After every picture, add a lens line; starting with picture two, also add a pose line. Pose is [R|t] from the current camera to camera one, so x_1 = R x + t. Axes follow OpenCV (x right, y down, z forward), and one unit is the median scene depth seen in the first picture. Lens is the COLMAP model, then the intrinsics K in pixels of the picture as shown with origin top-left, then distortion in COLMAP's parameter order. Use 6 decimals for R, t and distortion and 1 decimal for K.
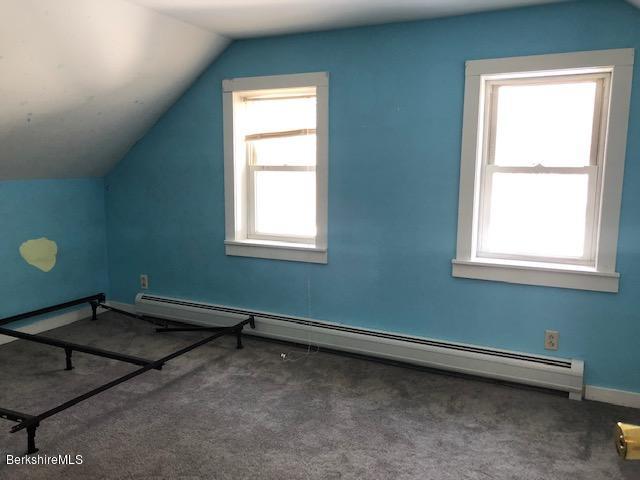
lens RADIAL K [[521.3, 0, 320.0], [0, 521.3, 240.0], [0, 0, 1]] dist [0.086975, -0.103675]
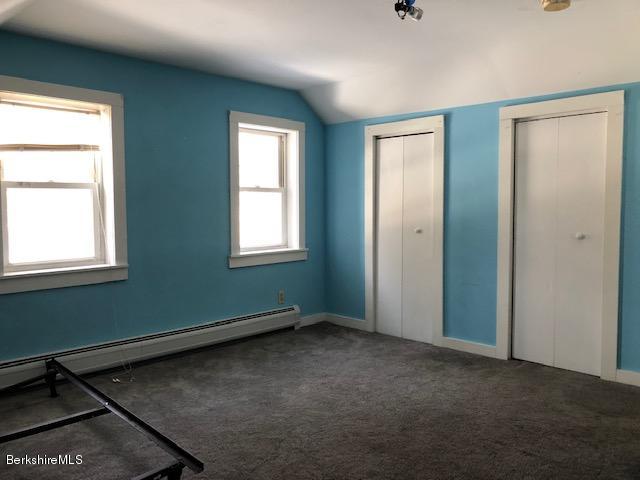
lens RADIAL K [[530.6, 0, 321.6], [0, 530.6, 236.1], [0, 0, 1]] dist [0.244601, -0.111439]
pose [[0.353195, -0.077709, 0.932317, -0.935620], [0.133037, 0.990589, 0.032167, -0.024552], [-0.926042, 0.112672, 0.360210, 0.281130]]
